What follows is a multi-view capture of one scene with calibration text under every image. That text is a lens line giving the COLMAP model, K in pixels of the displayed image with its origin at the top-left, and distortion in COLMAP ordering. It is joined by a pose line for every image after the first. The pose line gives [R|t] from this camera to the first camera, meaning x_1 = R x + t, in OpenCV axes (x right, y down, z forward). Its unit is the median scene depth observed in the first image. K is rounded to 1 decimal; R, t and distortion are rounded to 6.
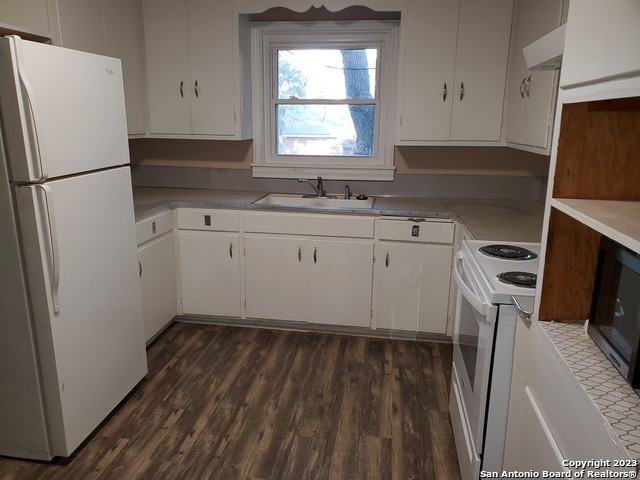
lens RADIAL K [[472.9, 0, 320.0], [0, 472.9, 240.0], [0, 0, 1]] dist [0.005806, 0.000306]
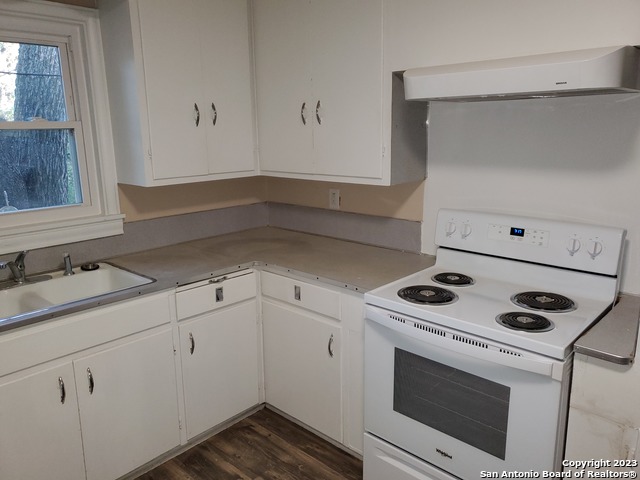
lens RADIAL K [[472.9, 0, 320.0], [0, 472.9, 240.0], [0, 0, 1]] dist [0.005806, 0.000306]
pose [[0.566452, -0.192491, 0.801298, -0.292473], [0.211347, 0.973750, 0.084512, -0.131205], [-0.796533, 0.121480, 0.592266, 0.392210]]
